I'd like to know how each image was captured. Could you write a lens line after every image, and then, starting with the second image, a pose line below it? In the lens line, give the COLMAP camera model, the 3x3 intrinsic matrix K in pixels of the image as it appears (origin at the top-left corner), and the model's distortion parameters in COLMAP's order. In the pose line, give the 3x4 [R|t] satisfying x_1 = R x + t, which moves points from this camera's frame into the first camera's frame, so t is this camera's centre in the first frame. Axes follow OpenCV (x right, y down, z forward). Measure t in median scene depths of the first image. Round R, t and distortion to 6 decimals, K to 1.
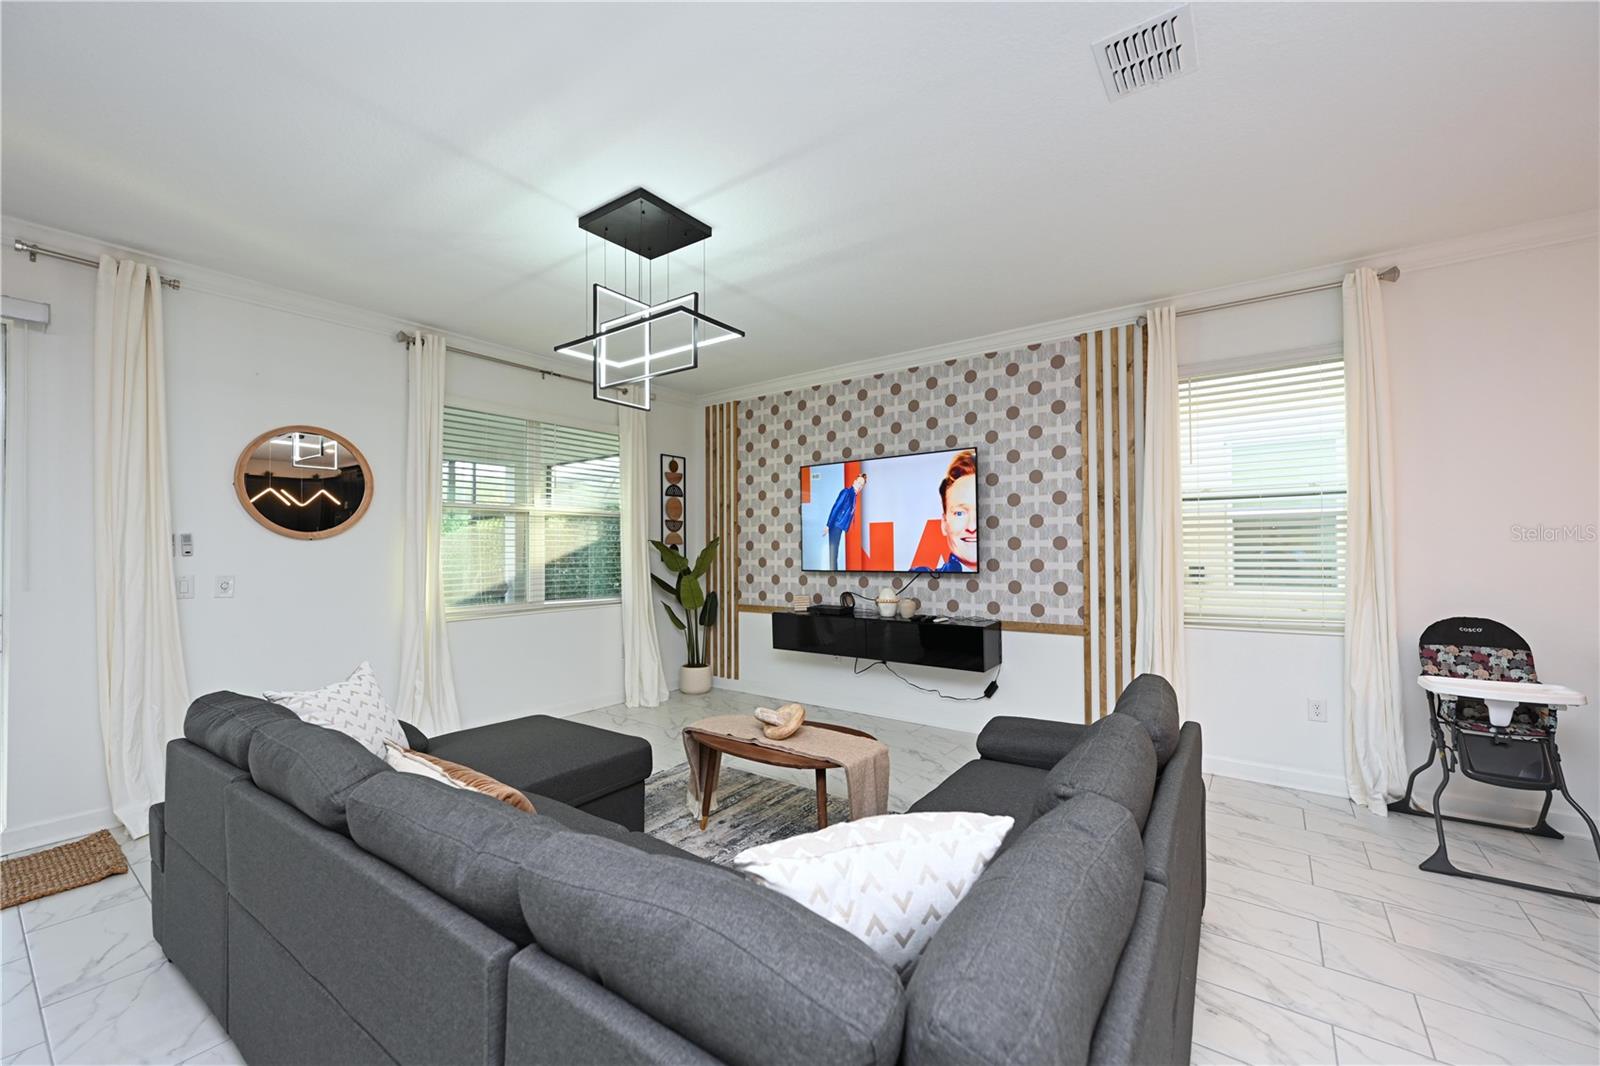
lens RADIAL K [[635.2, 0, 799.2], [0, 635.2, 538.3], [0, 0, 1]] dist [-0.000086, 0.000045]
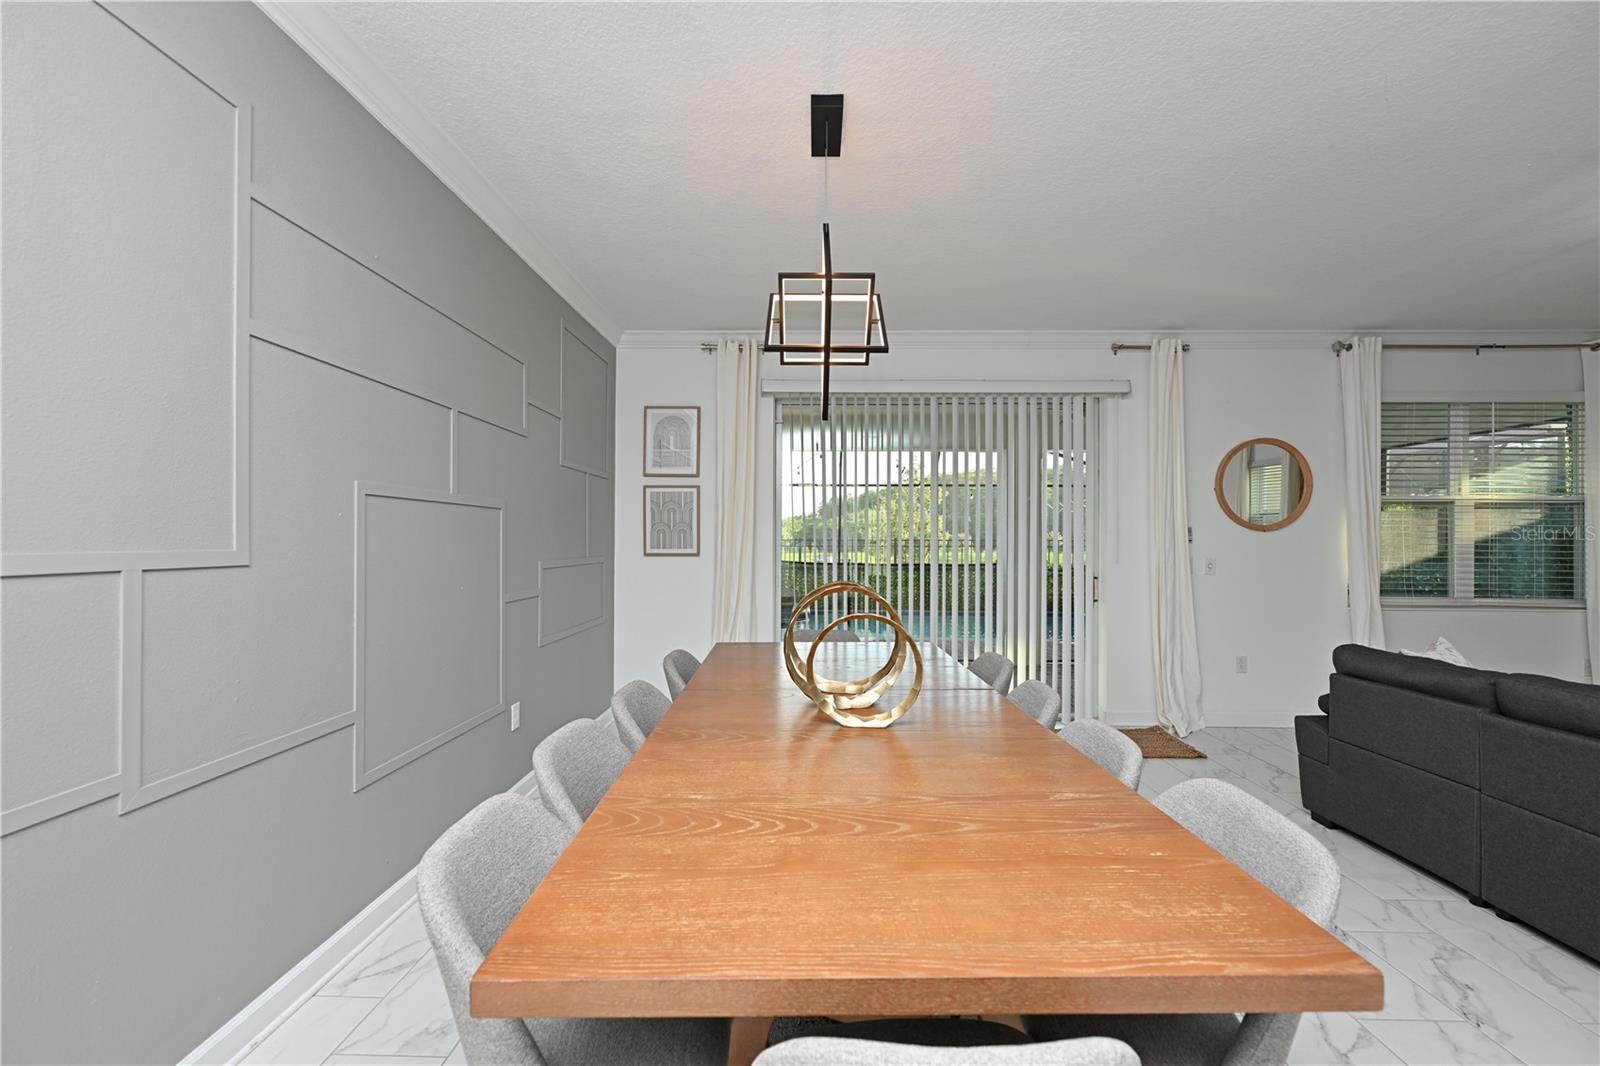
lens RADIAL K [[635.2, 0, 799.2], [0, 635.2, 538.3], [0, 0, 1]] dist [-0.000086, 0.000045]
pose [[0.577825, 0.010181, -0.816097, -0.193301], [0.003384, 0.999884, 0.014870, -0.003464], [0.816154, -0.011354, 0.577723, -0.289011]]
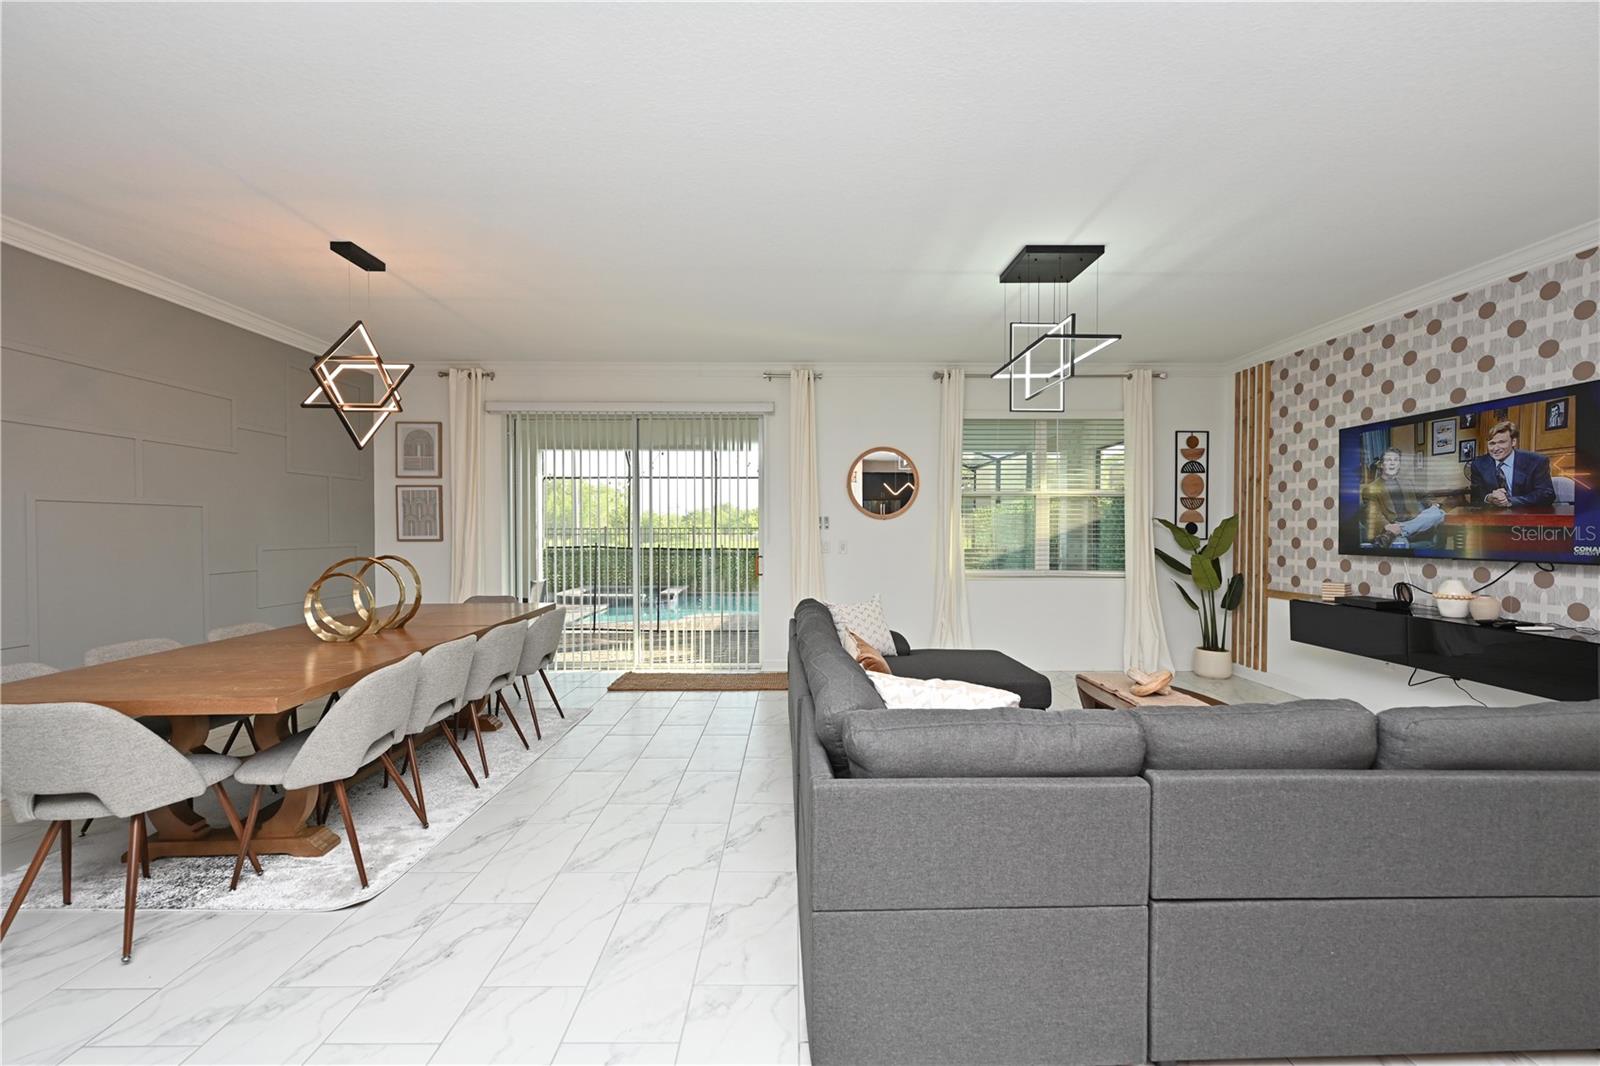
lens RADIAL K [[635.2, 0, 799.2], [0, 635.2, 538.3], [0, 0, 1]] dist [-0.000086, 0.000045]
pose [[0.600877, 0.020297, -0.799083, 0.238554], [0.007921, 0.999477, 0.031344, -0.001425], [0.799302, -0.025164, 0.600403, -0.072327]]
